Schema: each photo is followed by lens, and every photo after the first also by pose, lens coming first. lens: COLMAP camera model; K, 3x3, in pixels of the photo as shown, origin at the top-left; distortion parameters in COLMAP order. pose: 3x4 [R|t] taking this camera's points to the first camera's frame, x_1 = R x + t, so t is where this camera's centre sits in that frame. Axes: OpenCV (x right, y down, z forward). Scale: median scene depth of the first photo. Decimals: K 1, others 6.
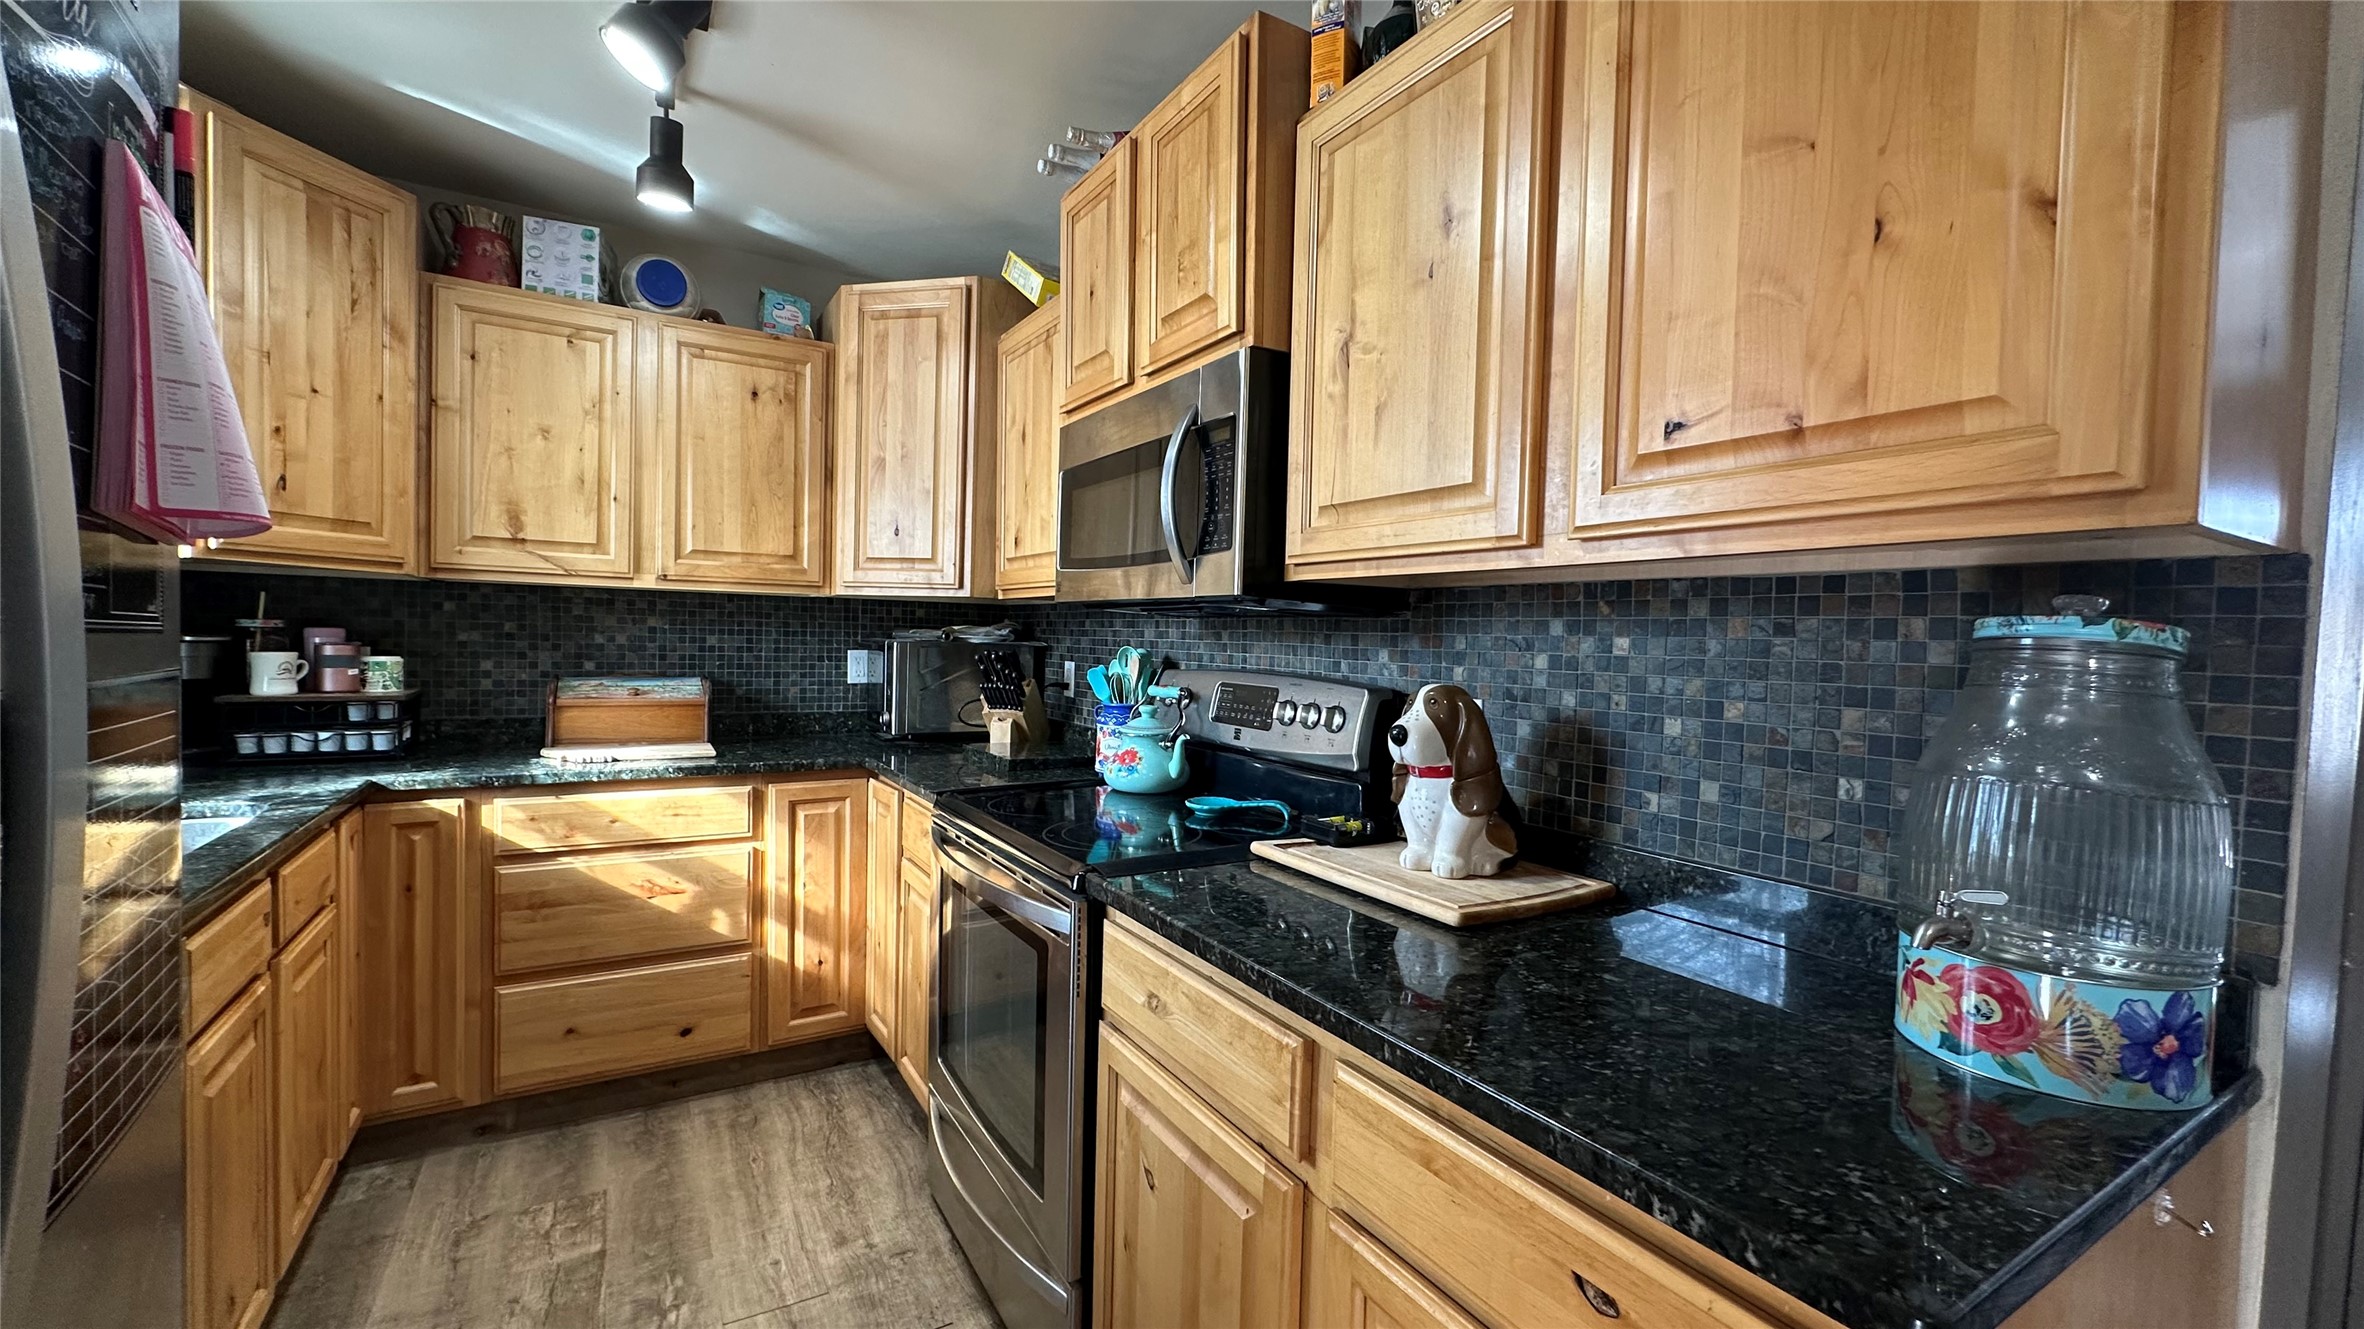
lens RADIAL K [[942.8, 0, 1192.3], [0, 942.8, 663.0], [0, 0, 1]] dist [-0.002216, 0.000210]
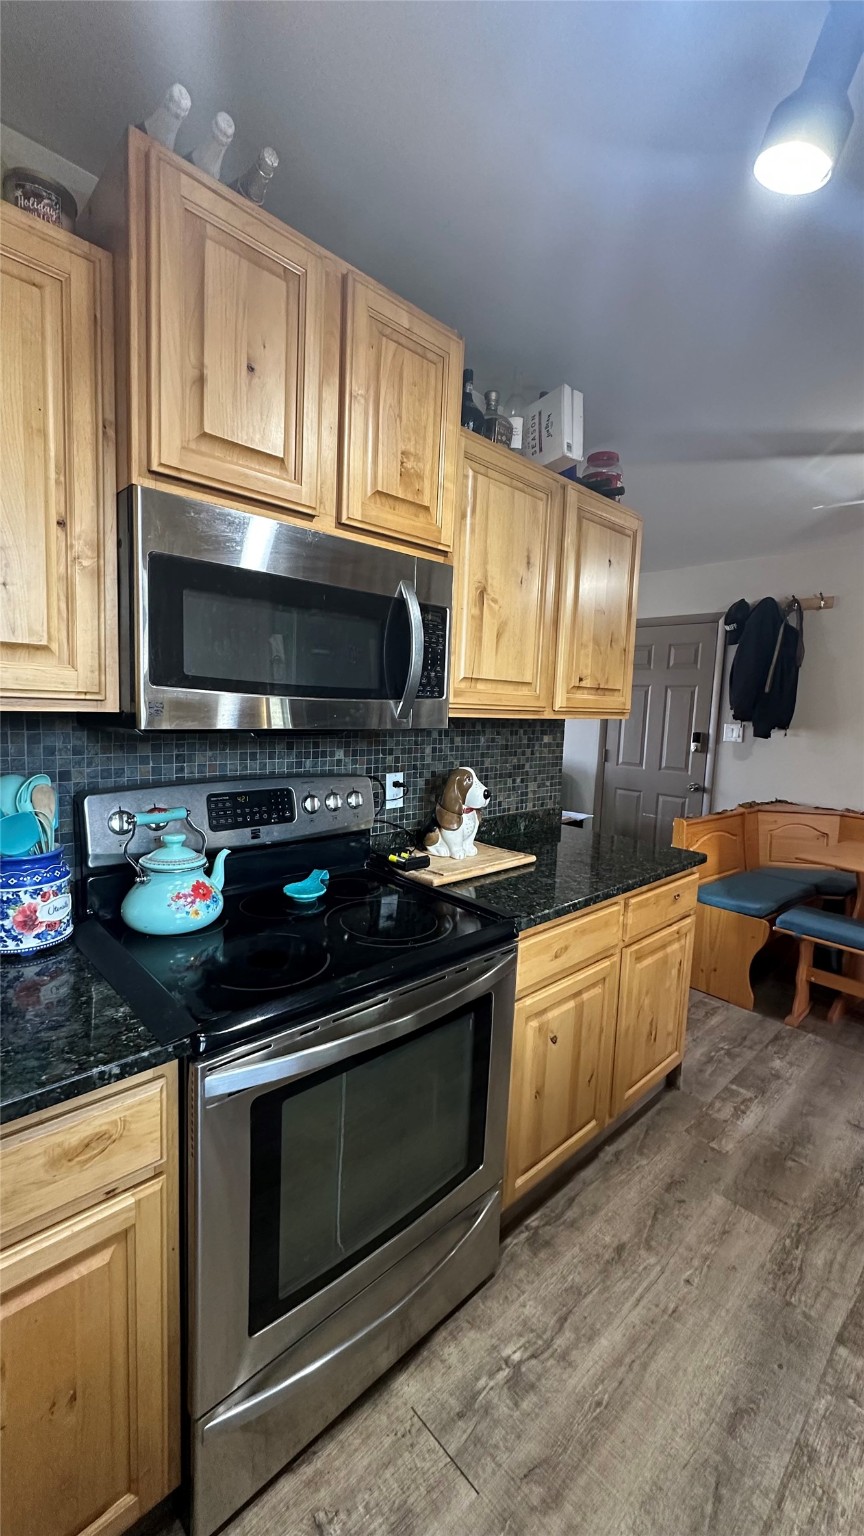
lens RADIAL K [[612.6, 0, 429.6], [0, 612.6, 770.0], [0, 0, 1]] dist [-0.002216, 0.000210]
pose [[-0.209619, -0.141217, 0.967532, -0.605189], [-0.015733, 0.989875, 0.141069, -0.094642], [-0.977657, 0.014348, -0.209718, 0.803779]]
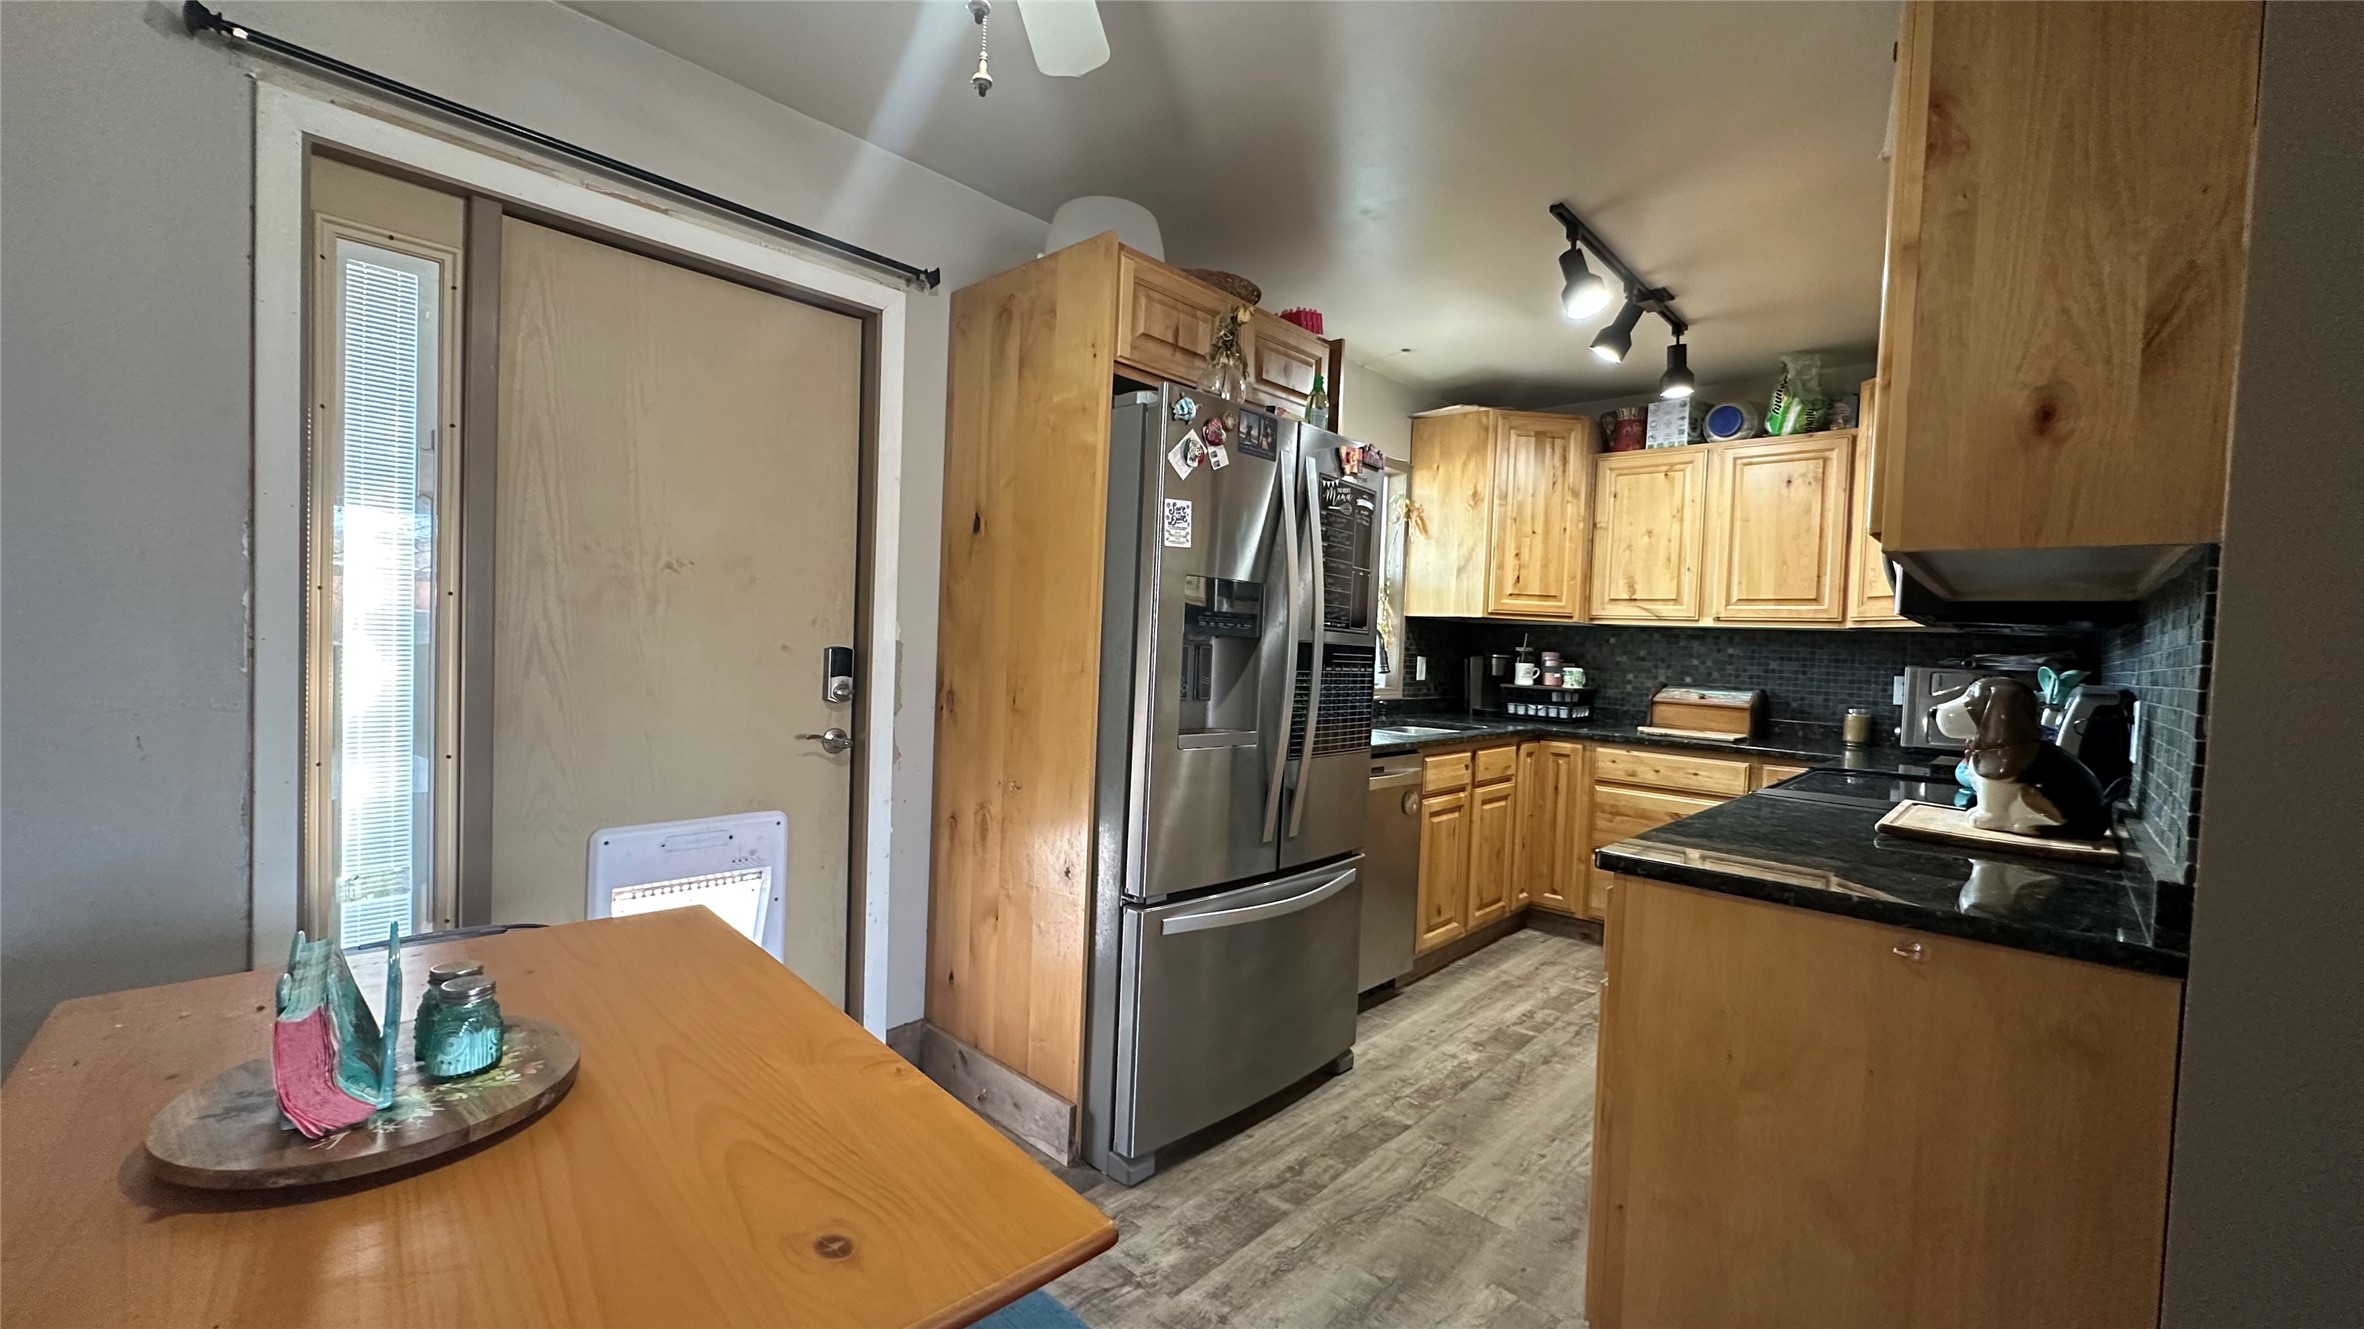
lens RADIAL K [[942.8, 0, 1181.3], [0, 942.8, 663.5], [0, 0, 1]] dist [-0.002216, 0.000210]
pose [[0.277229, 0.008162, -0.960769, 0.689683], [-0.061643, 0.998055, -0.009308, 0.048829], [0.958824, 0.061805, 0.277193, -0.230189]]
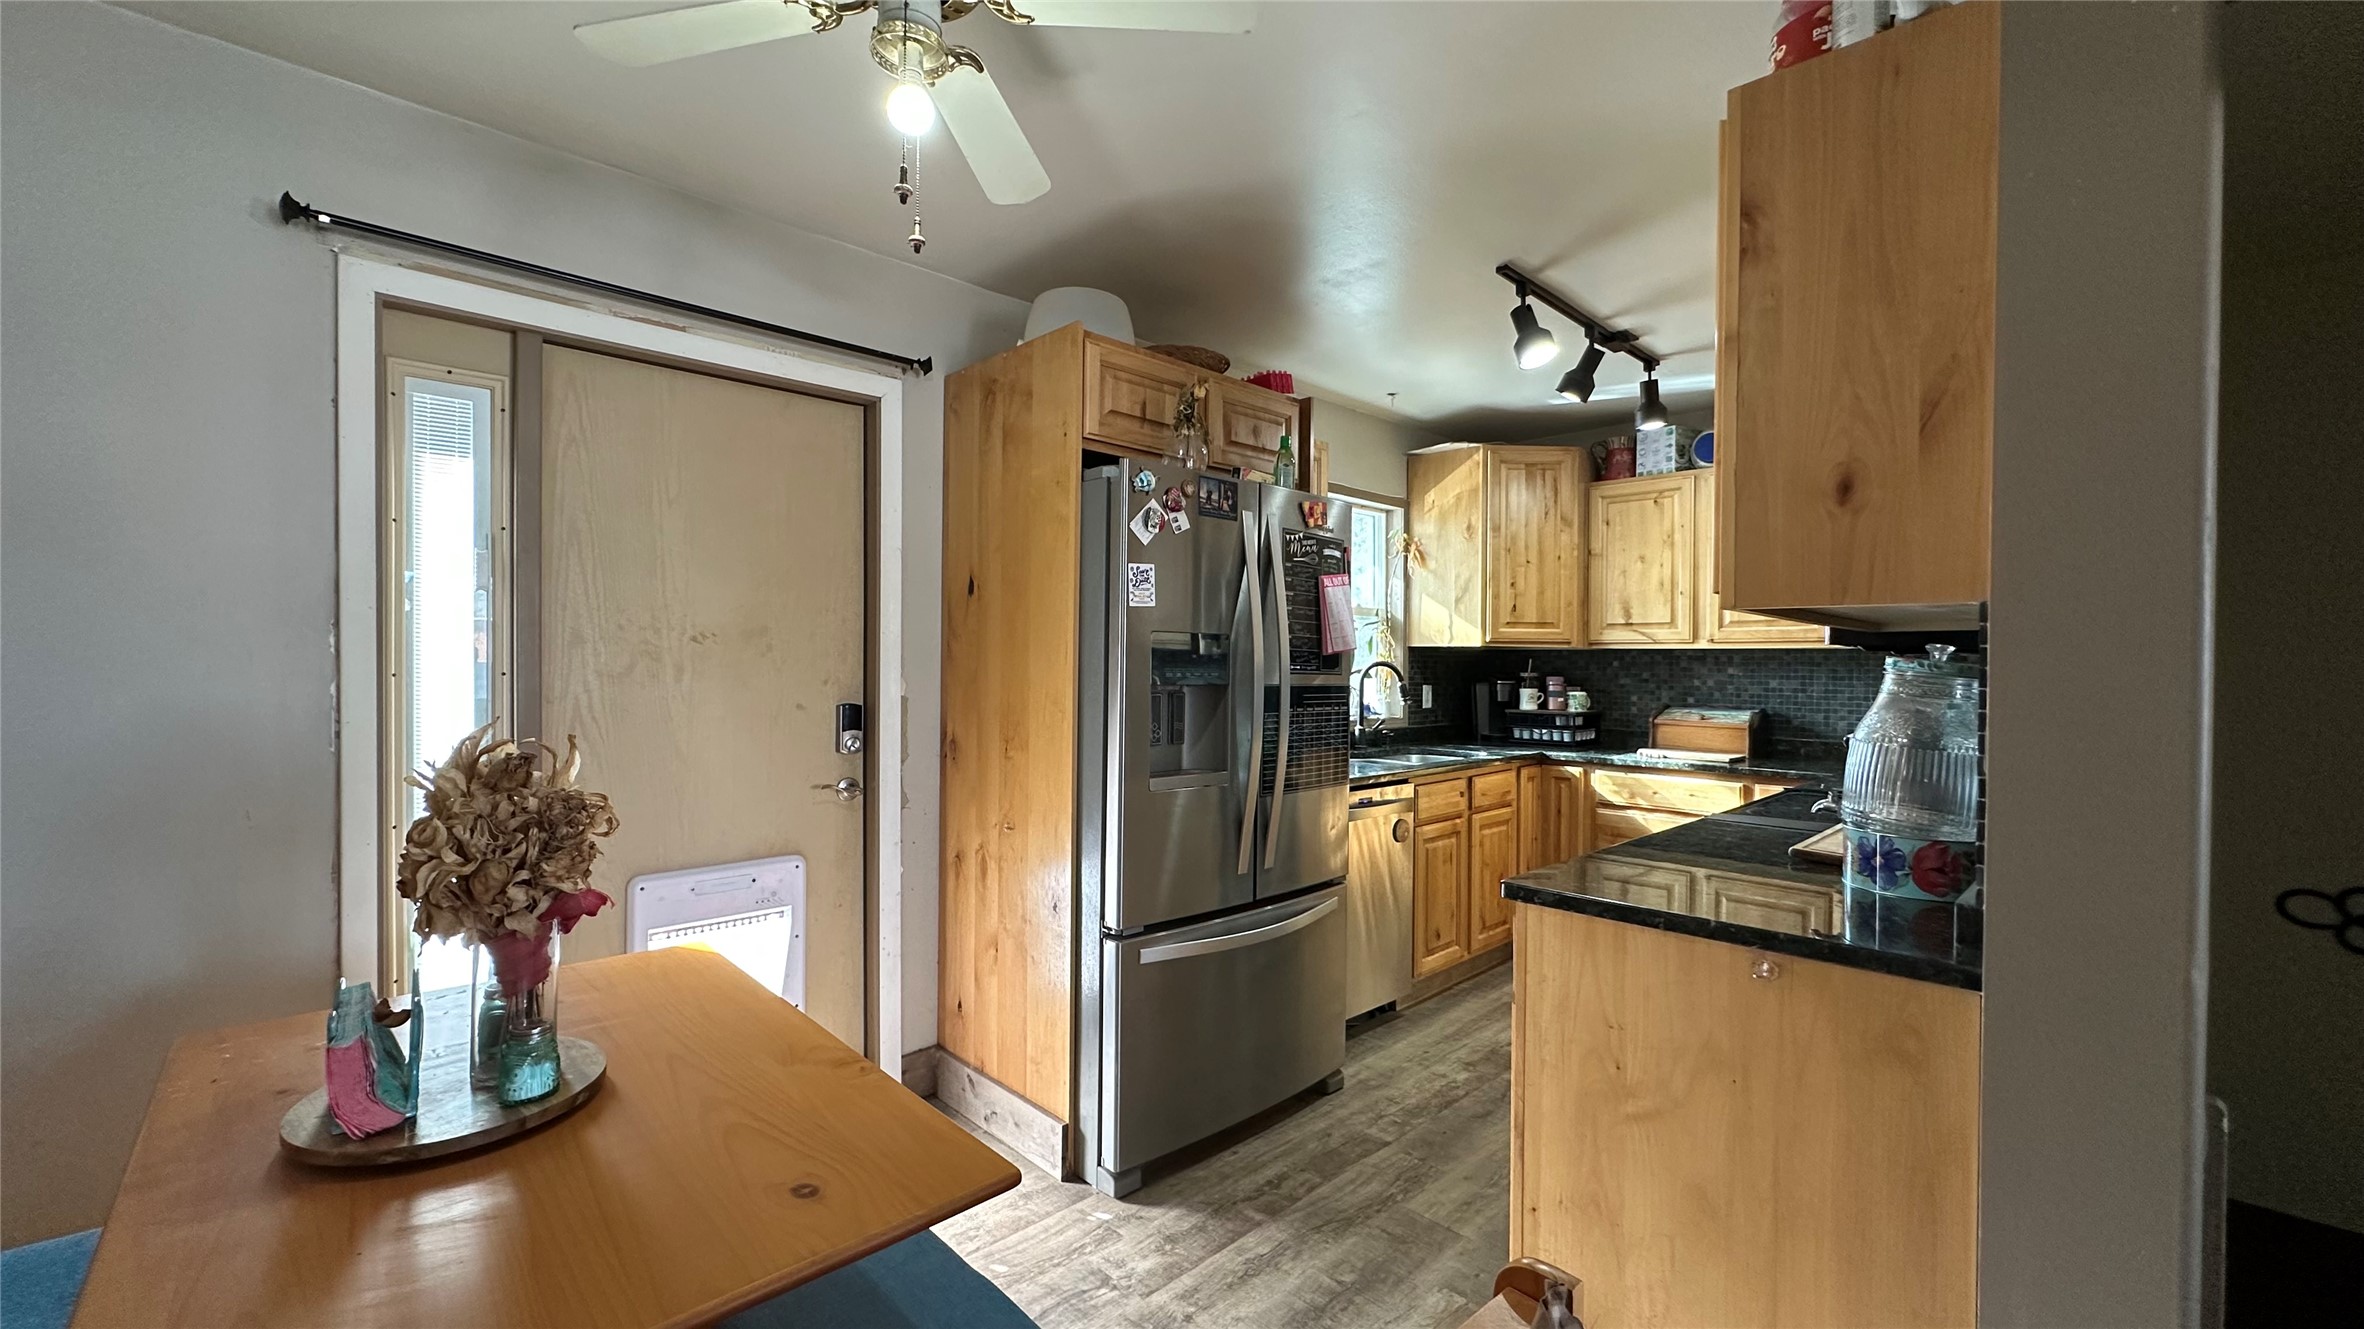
lens RADIAL K [[942.8, 0, 1181.1], [0, 942.8, 662.9], [0, 0, 1]] dist [-0.002216, 0.000210]
pose [[0.223323, -0.024768, -0.974430, 0.787266], [-0.030630, 0.999005, -0.032412, 0.020328], [0.974263, 0.037086, 0.222342, -0.170573]]
